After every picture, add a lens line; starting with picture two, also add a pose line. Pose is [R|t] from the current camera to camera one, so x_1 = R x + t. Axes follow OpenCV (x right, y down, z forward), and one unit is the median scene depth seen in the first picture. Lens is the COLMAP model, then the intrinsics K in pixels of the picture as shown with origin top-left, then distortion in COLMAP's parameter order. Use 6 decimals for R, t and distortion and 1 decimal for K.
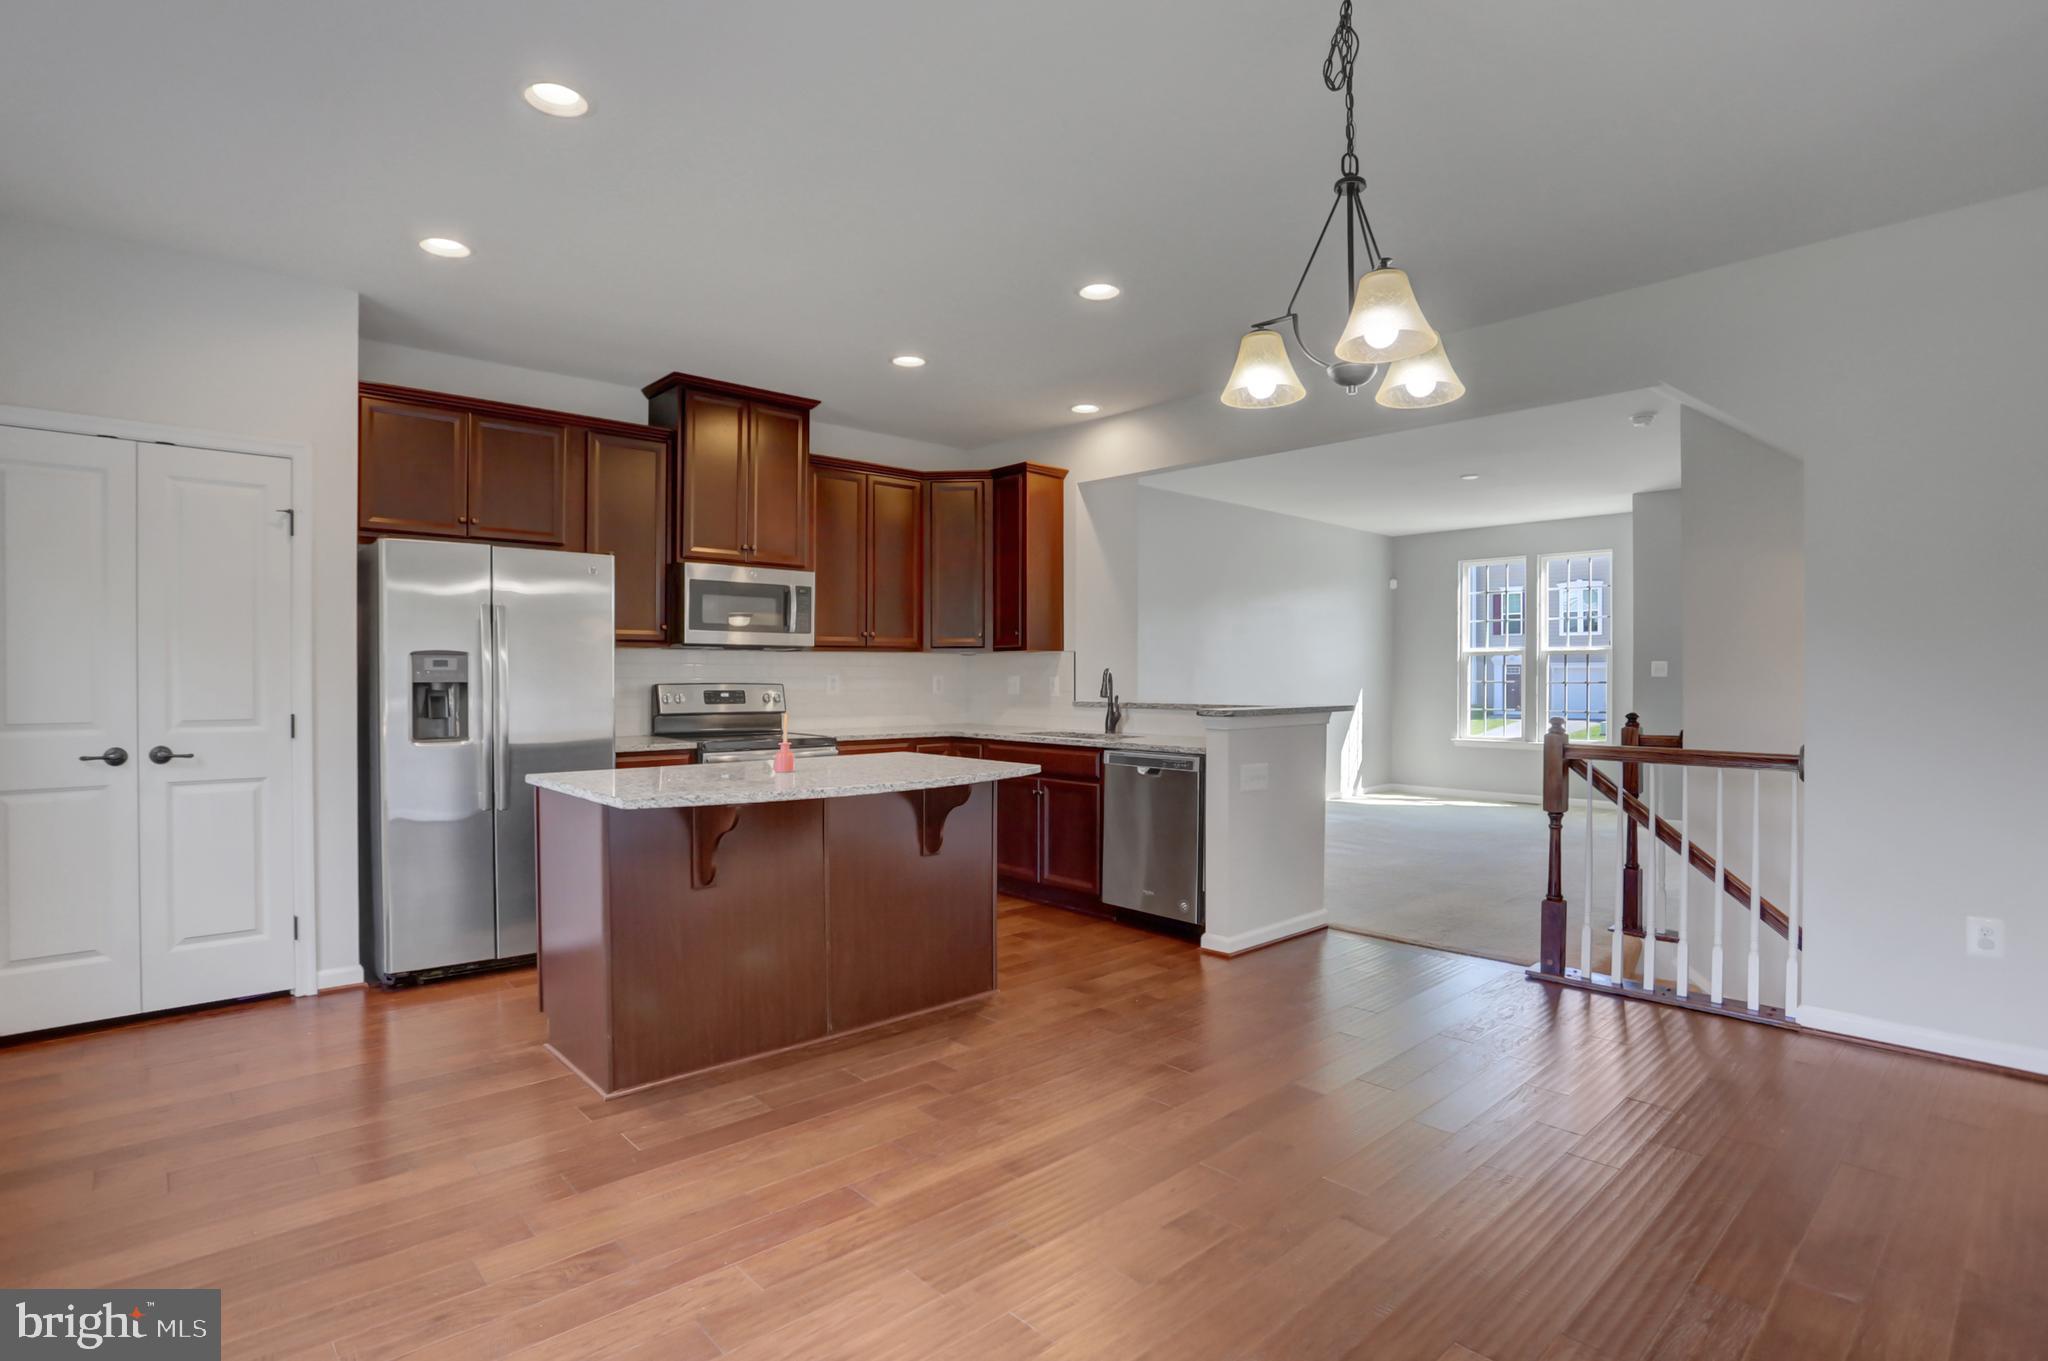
lens RADIAL K [[1025.9, 0, 1020.1], [0, 1025.9, 681.3], [0, 0, 1]] dist [-0.088952, 0.044112]
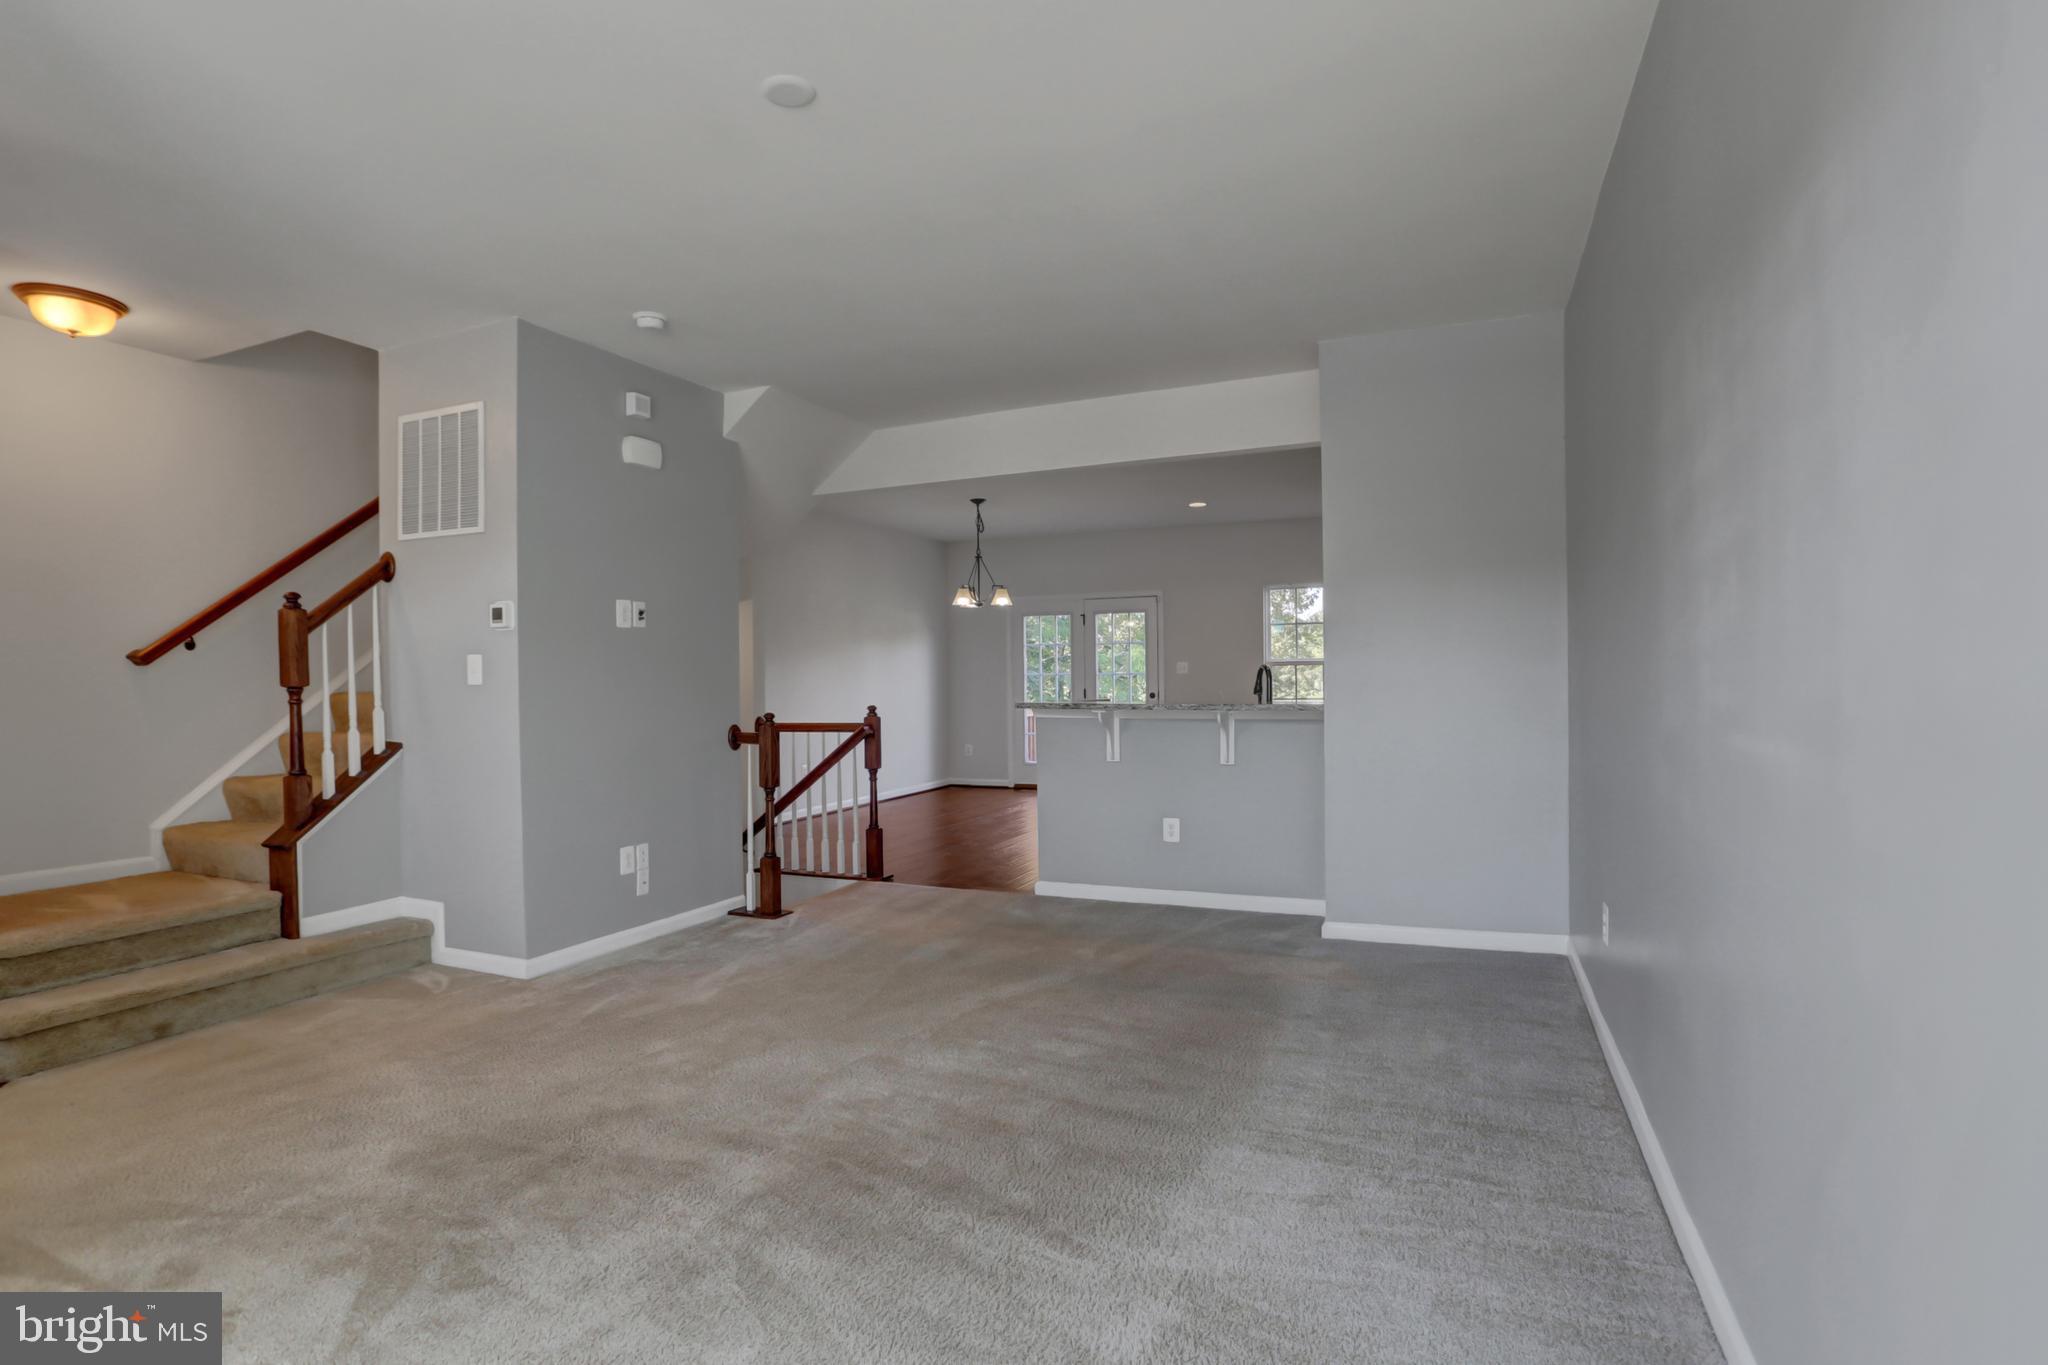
lens RADIAL K [[1005.9, 0, 1012.4], [0, 1005.9, 672.3], [0, 0, 1]] dist [-0.068295, 0.023666]
pose [[-0.916278, 0.010522, -0.400405, 0.760277], [0.011402, 0.999935, 0.000183, -0.010337], [0.400381, -0.004397, -0.916338, 1.978405]]
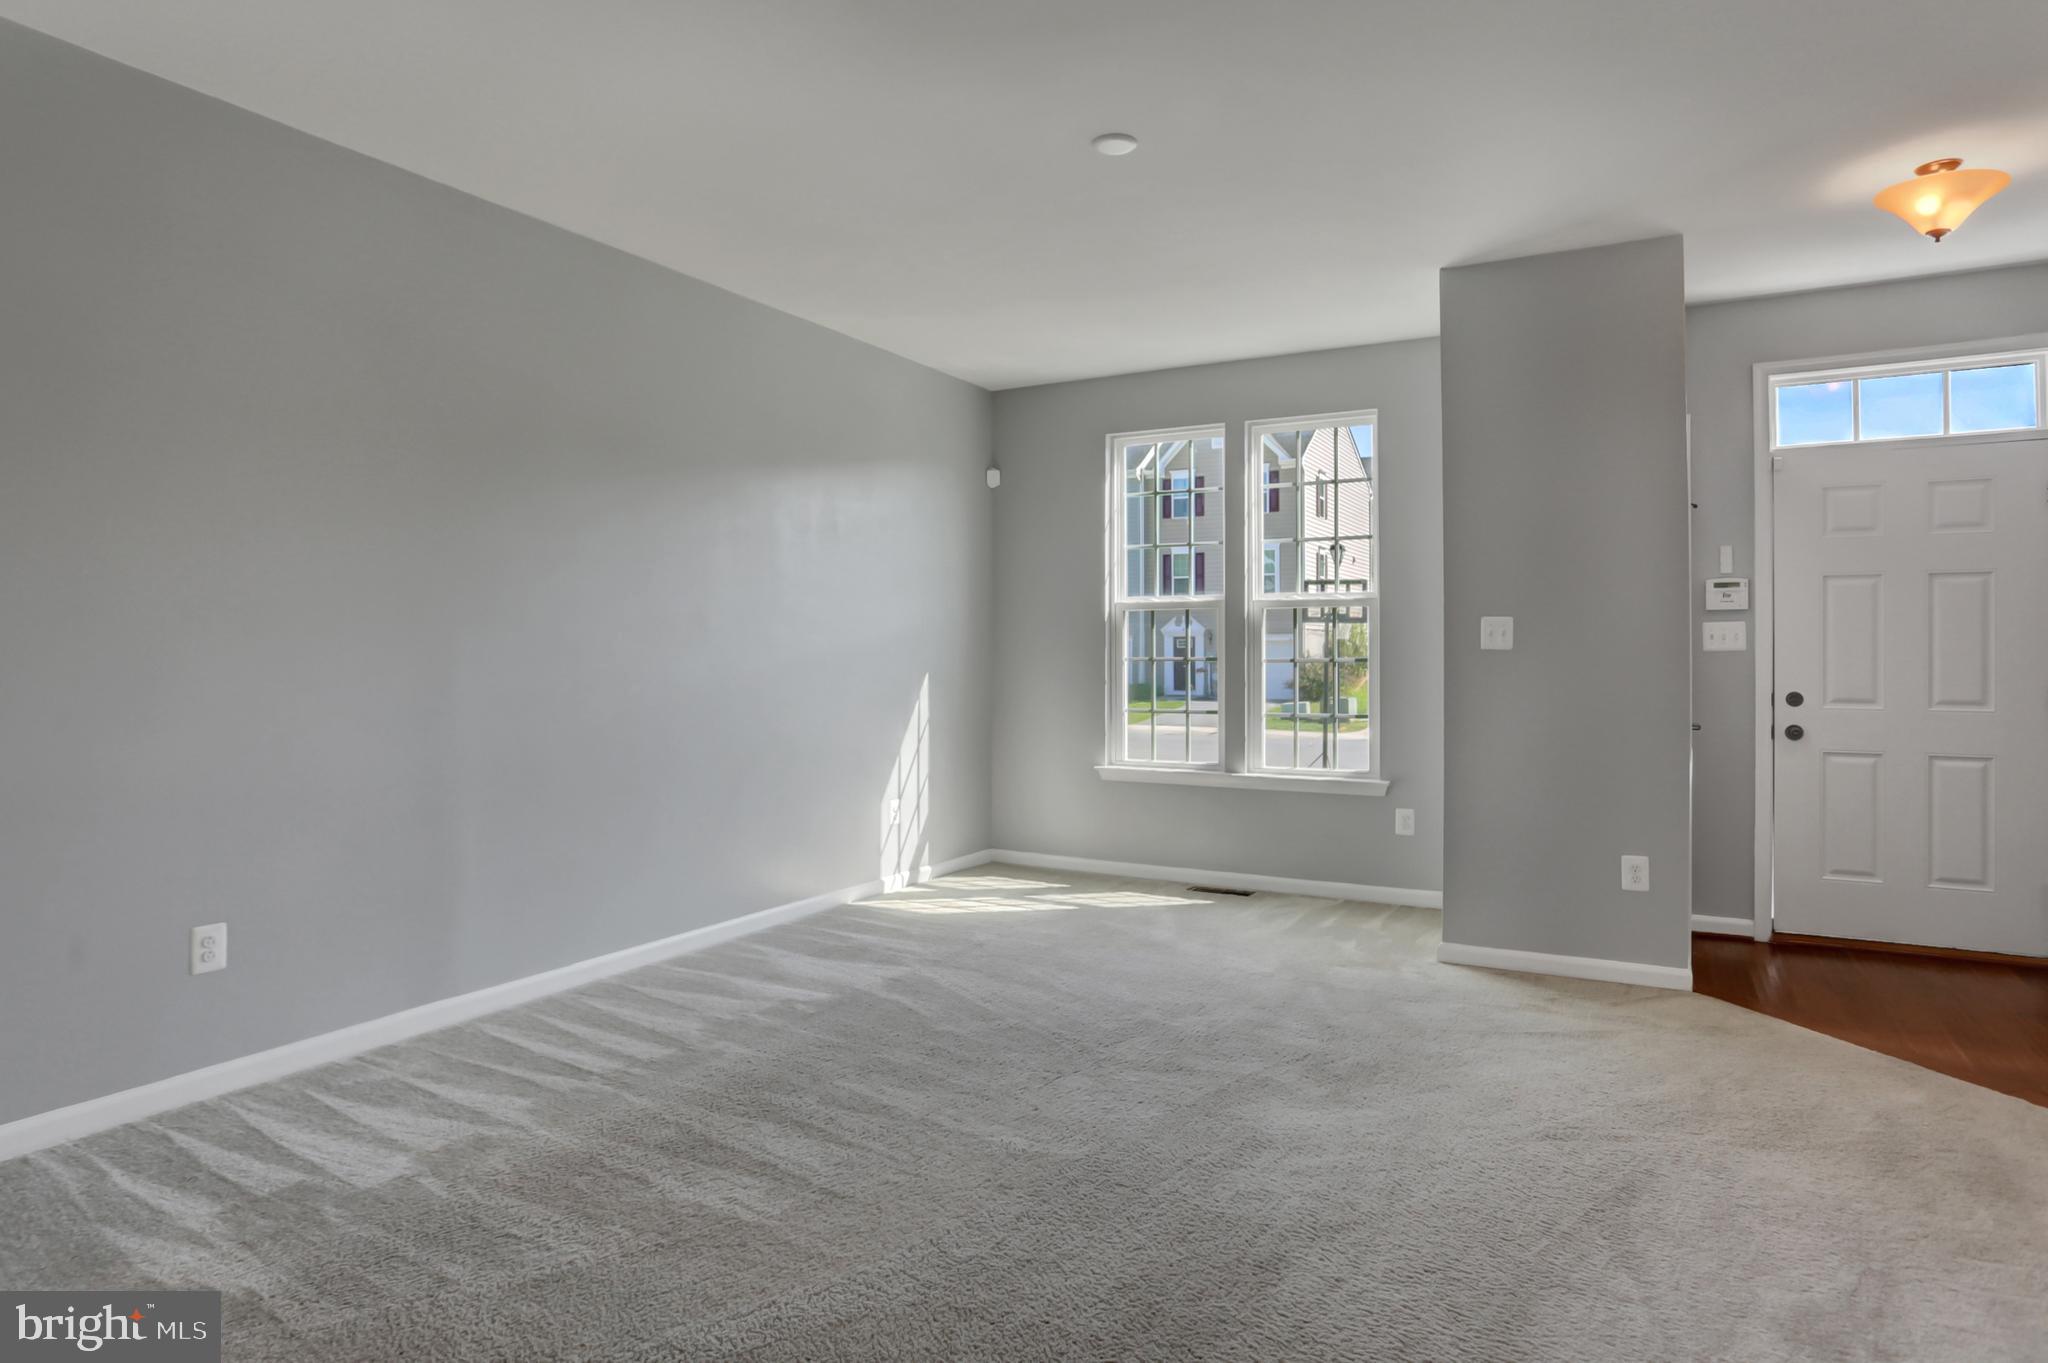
lens RADIAL K [[1153.8, 0, 1019.5], [0, 1153.8, 643.4], [0, 0, 1]] dist [-0.065340, 0.027300]
pose [[0.950710, 0.002892, 0.310068, 0.402262], [0.000053, 0.999955, -0.009490, -0.003933], [-0.310081, 0.009038, 0.950667, 0.867663]]
